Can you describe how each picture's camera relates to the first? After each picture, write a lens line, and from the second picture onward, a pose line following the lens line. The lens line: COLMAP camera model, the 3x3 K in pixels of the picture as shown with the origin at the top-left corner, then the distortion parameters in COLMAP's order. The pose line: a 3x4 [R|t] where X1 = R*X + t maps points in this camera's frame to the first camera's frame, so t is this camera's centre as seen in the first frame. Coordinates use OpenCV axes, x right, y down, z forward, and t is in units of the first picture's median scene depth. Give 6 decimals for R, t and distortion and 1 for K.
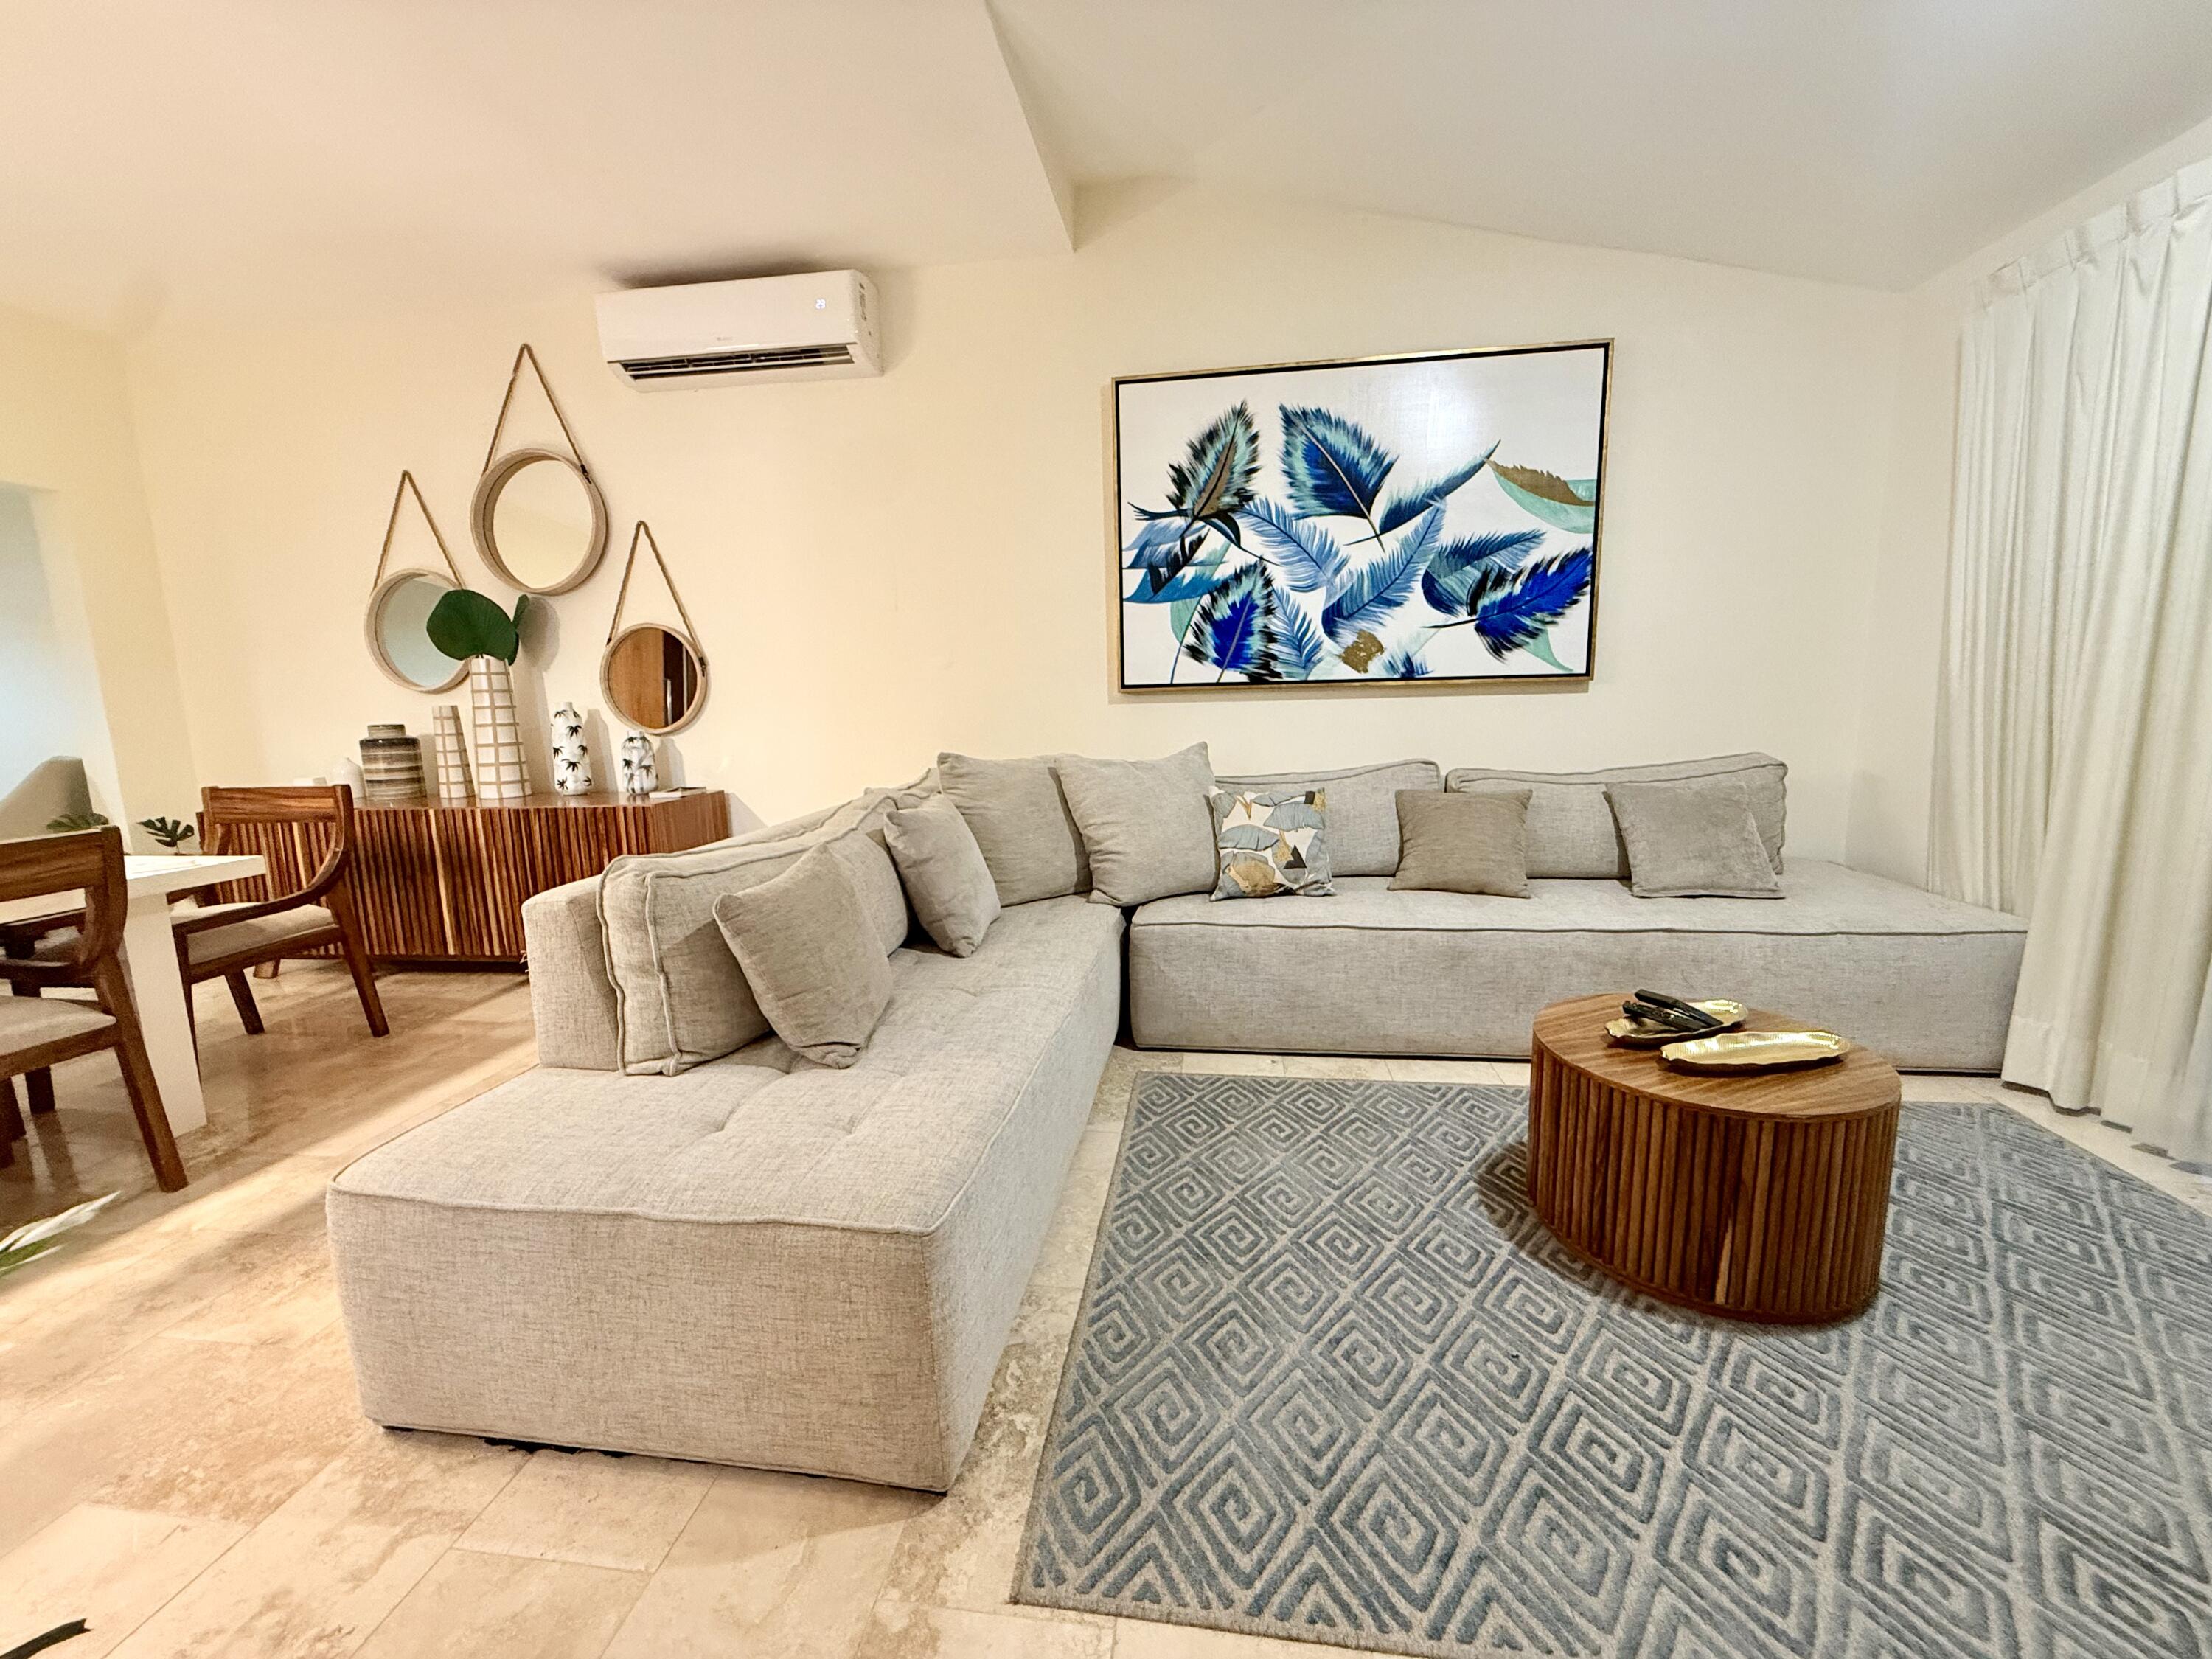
lens RADIAL K [[887.8, 0, 1098.1], [0, 887.8, 828.5], [0, 0, 1]] dist [-0.000710, 0.000188]
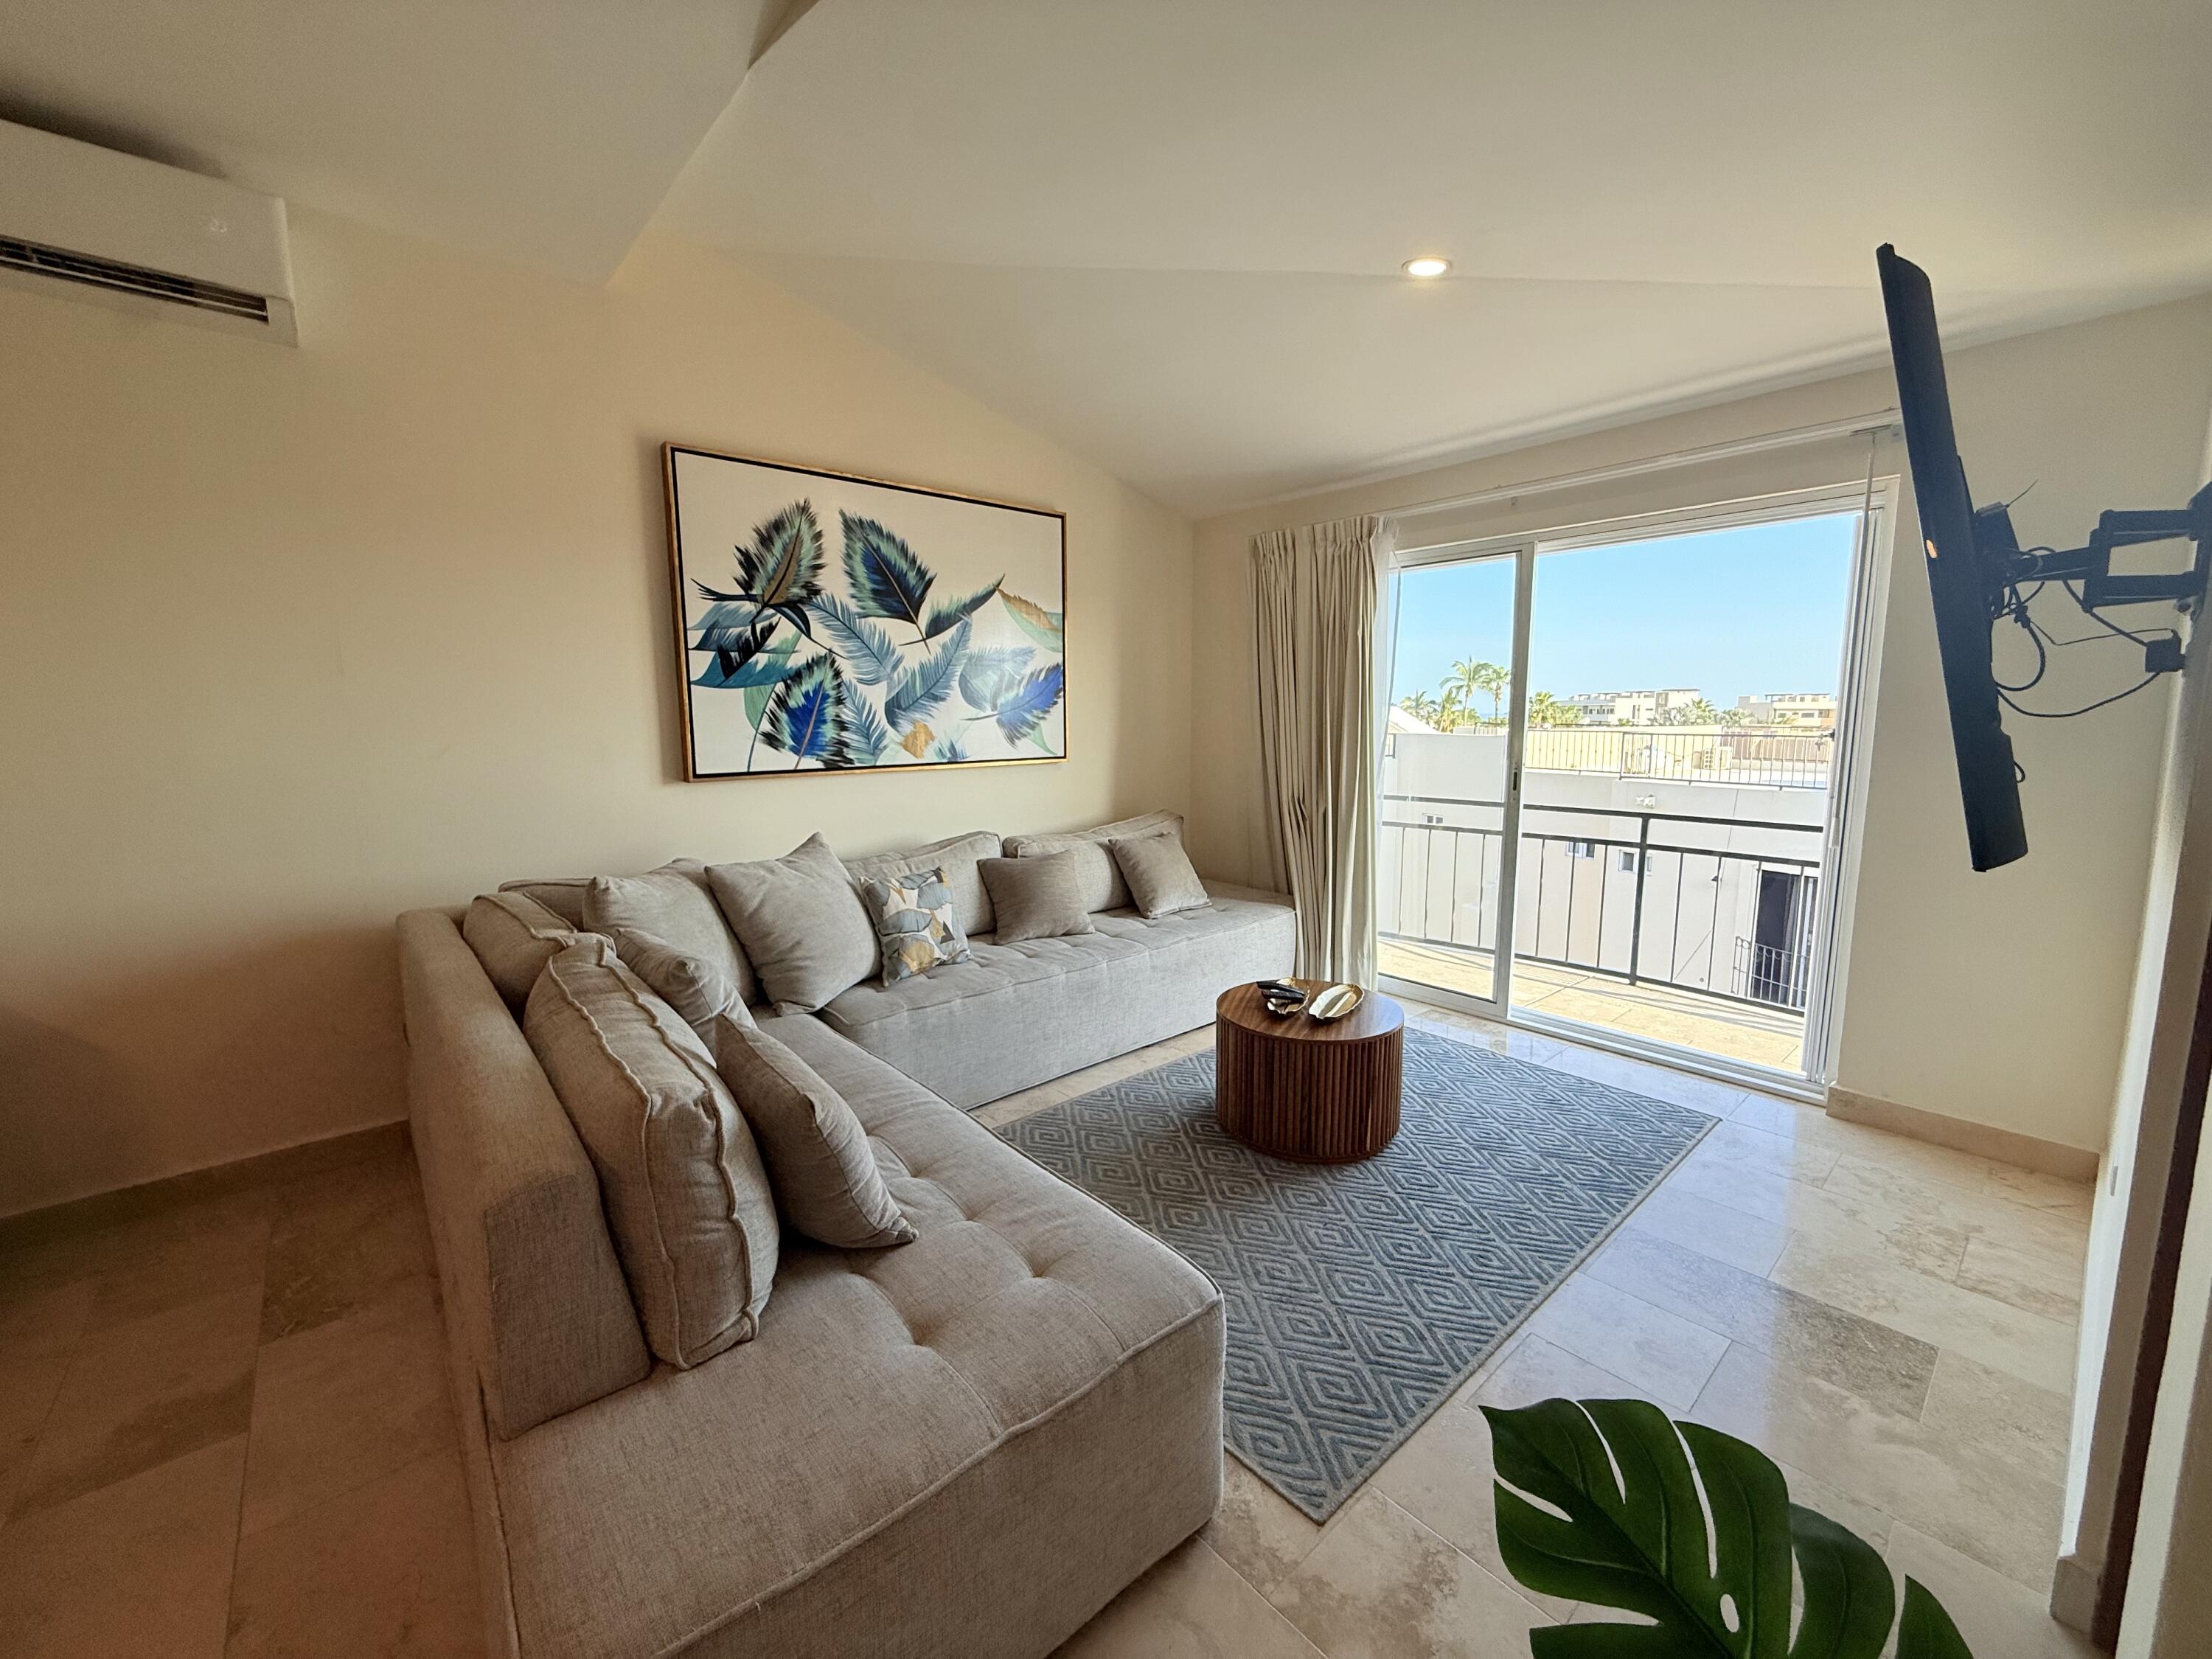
lens RADIAL K [[887.8, 0, 1098.1], [0, 887.8, 828.5], [0, 0, 1]] dist [-0.000710, 0.000188]
pose [[0.652772, -0.079380, 0.753384, -0.412931], [0.105898, 0.994292, 0.013008, -0.077945], [-0.750116, 0.071290, 0.657452, 0.096302]]
